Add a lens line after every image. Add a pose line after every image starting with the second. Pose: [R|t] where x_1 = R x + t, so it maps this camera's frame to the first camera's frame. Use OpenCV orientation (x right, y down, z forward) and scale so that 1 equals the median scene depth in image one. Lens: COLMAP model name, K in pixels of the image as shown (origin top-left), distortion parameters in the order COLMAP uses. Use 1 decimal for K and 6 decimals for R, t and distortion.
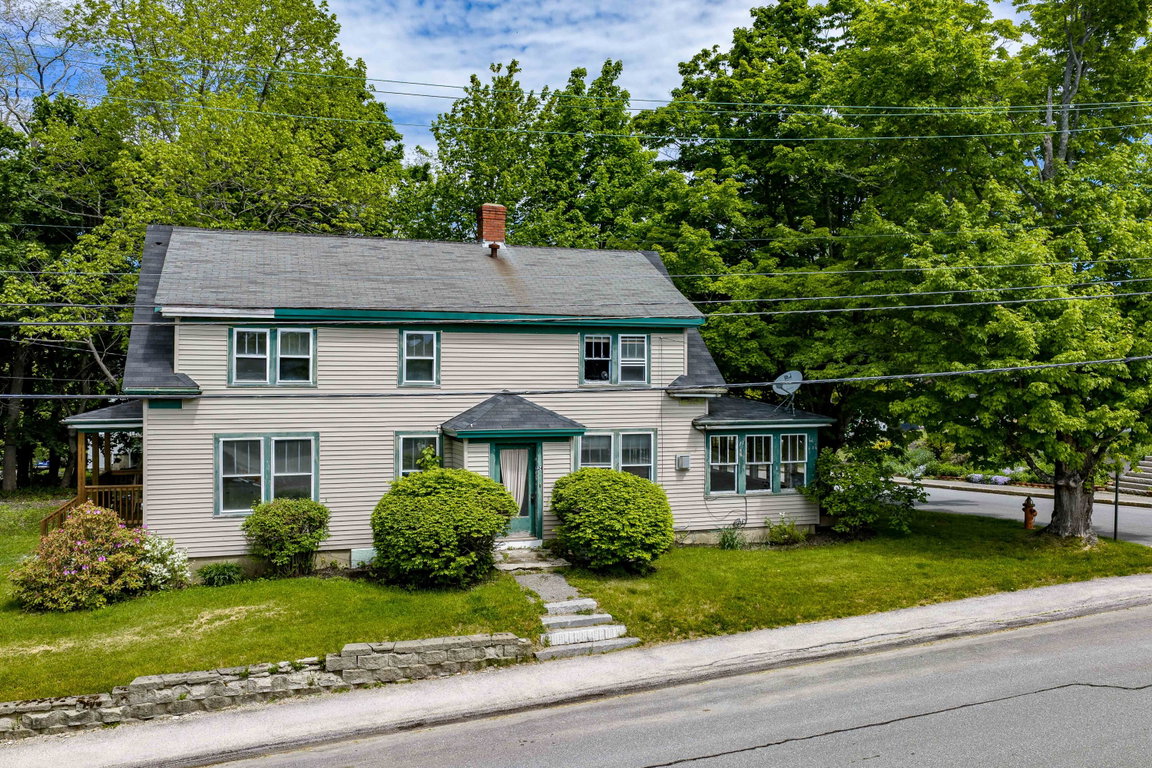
lens RADIAL K [[964.2, 0, 578.6], [0, 964.2, 389.9], [0, 0, 1]] dist [0.011873, -0.017161]
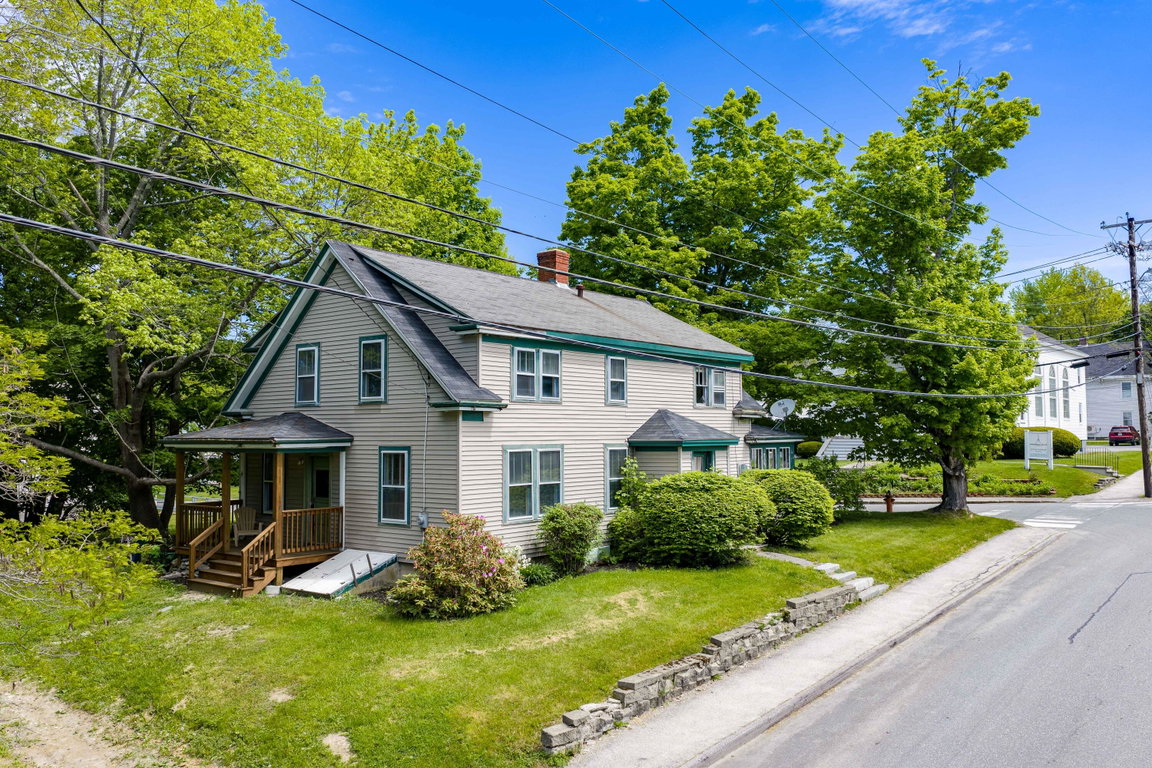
lens RADIAL K [[964.2, 0, 567.5], [0, 964.2, 377.5], [0, 0, 1]] dist [0.011873, -0.017161]
pose [[0.840382, 0.024293, 0.541449, -0.890691], [0.015124, 0.997555, -0.068230, 0.044257], [-0.541783, 0.065528, 0.837960, 0.070182]]
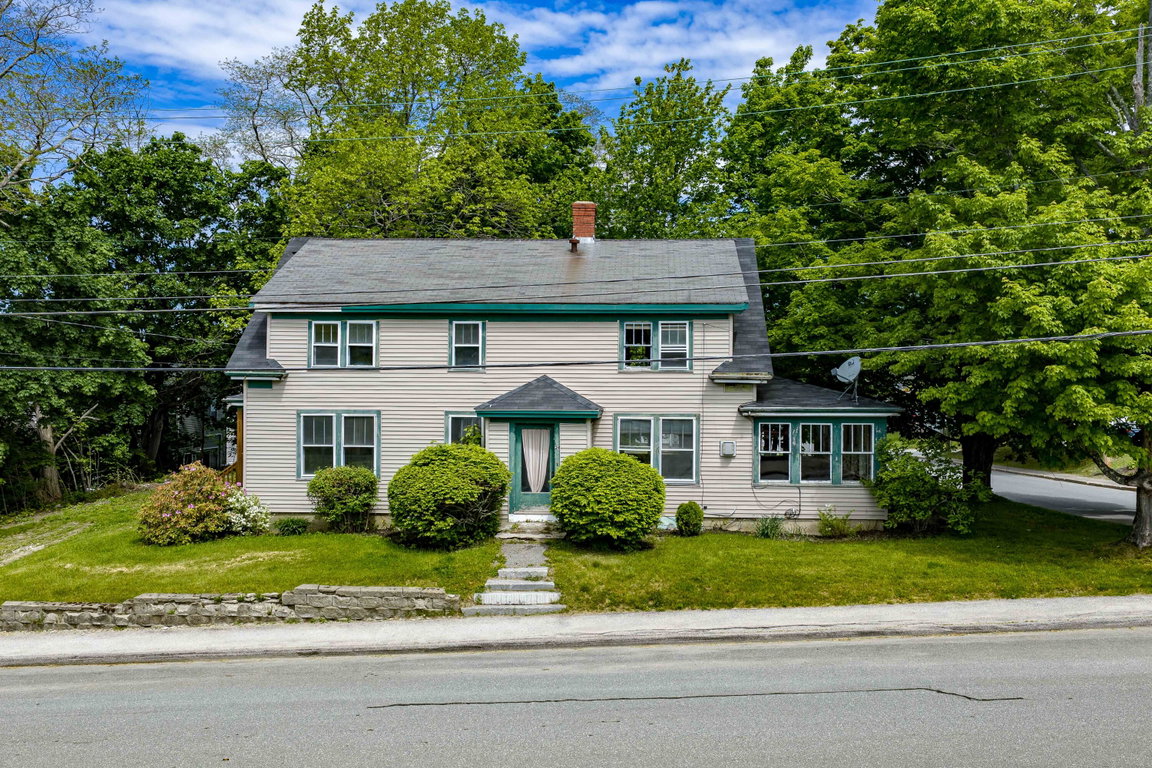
lens RADIAL K [[964.2, 0, 588.9], [0, 964.2, 389.2], [0, 0, 1]] dist [0.011873, -0.017161]
pose [[0.928942, 0.007115, -0.370158, 0.398842], [-0.007803, 0.999969, -0.000360, 0.017577], [0.370144, 0.003223, 0.928969, 0.024523]]
